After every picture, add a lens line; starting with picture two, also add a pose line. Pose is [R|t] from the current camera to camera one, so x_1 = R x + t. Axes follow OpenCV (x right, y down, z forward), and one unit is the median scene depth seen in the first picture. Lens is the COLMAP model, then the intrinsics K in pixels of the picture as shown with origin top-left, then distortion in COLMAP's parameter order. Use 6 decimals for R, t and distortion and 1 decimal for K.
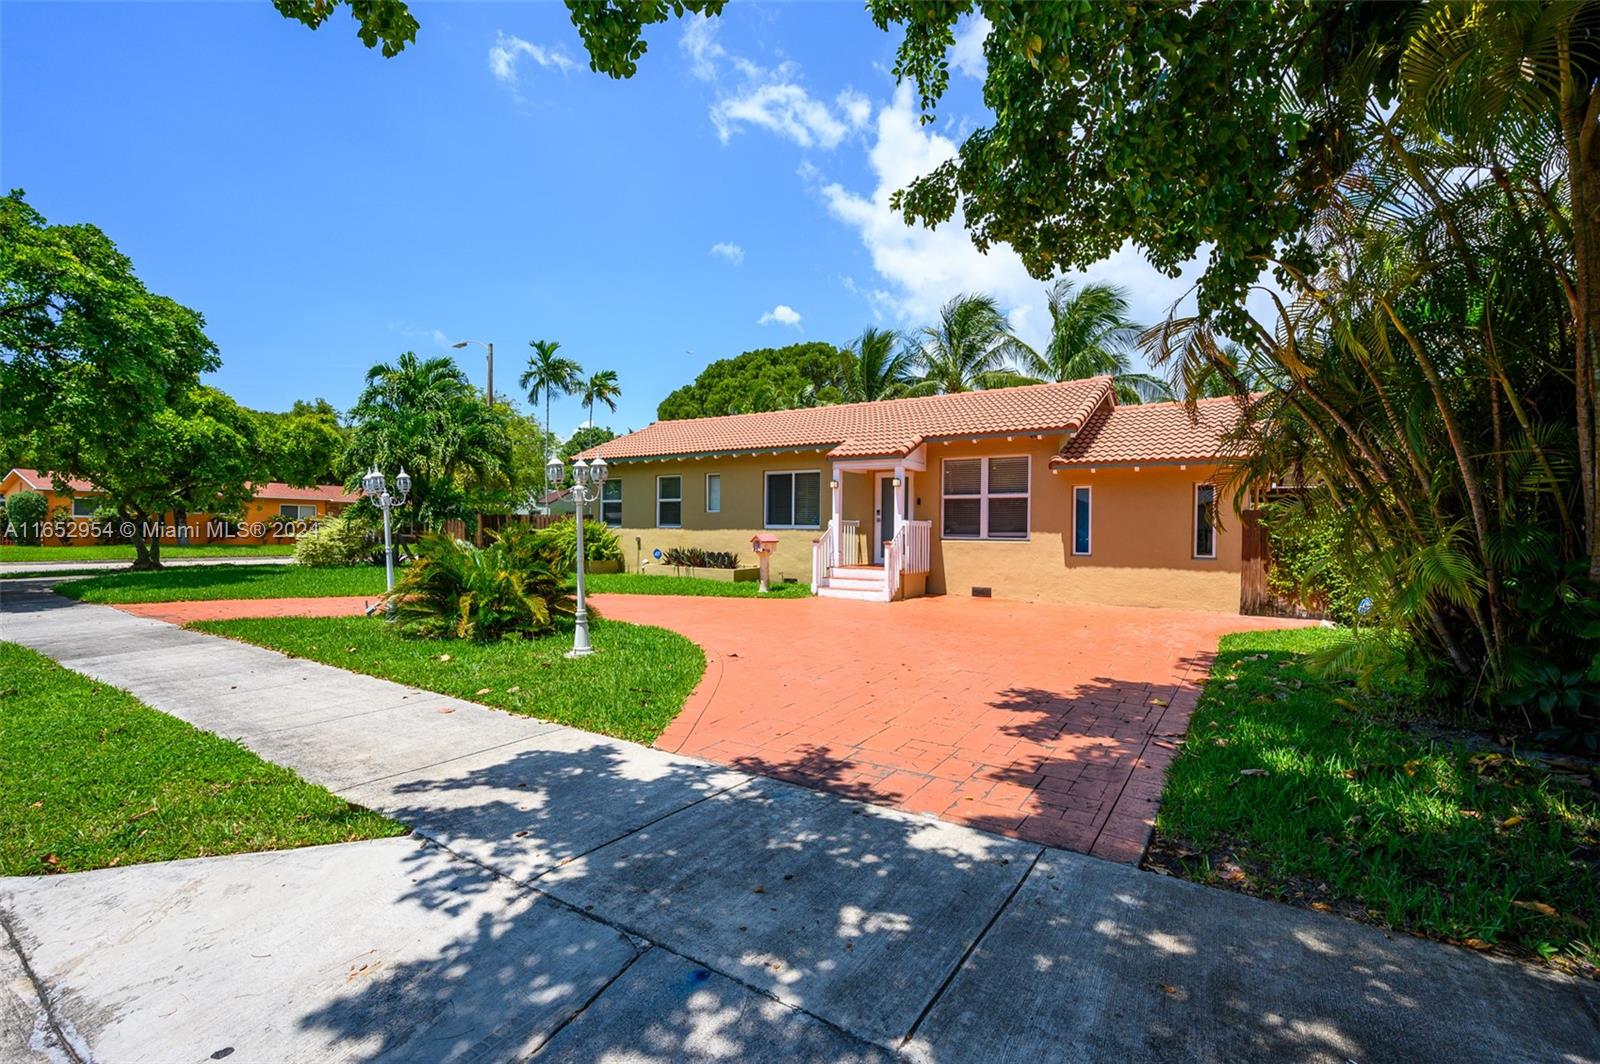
lens RADIAL K [[701.6, 0, 800.0], [0, 701.6, 532.0], [0, 0, 1]] dist [0.001054, -0.000011]
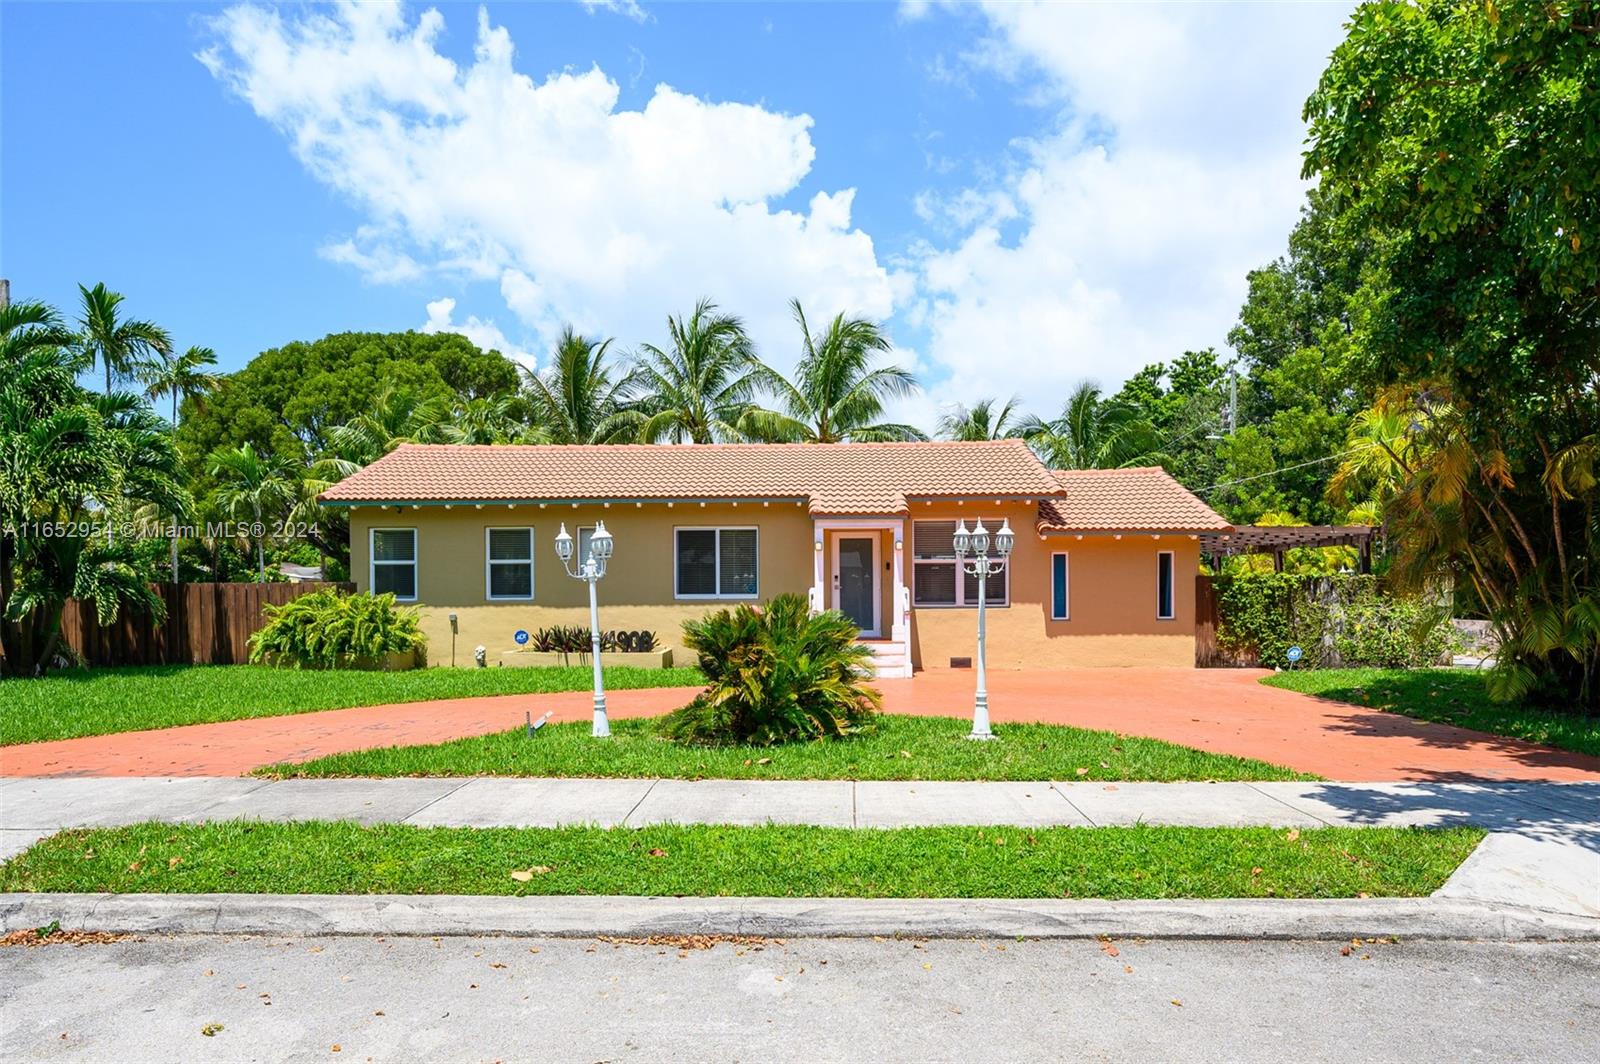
lens RADIAL K [[941.8, 0, 796.5], [0, 941.8, 613.1], [0, 0, 1]] dist [0.002566, -0.001210]
pose [[0.850779, -0.025018, 0.524927, -0.656668], [0.016751, 0.999650, 0.020494, -0.011651], [-0.525256, -0.008643, 0.850900, 0.042834]]
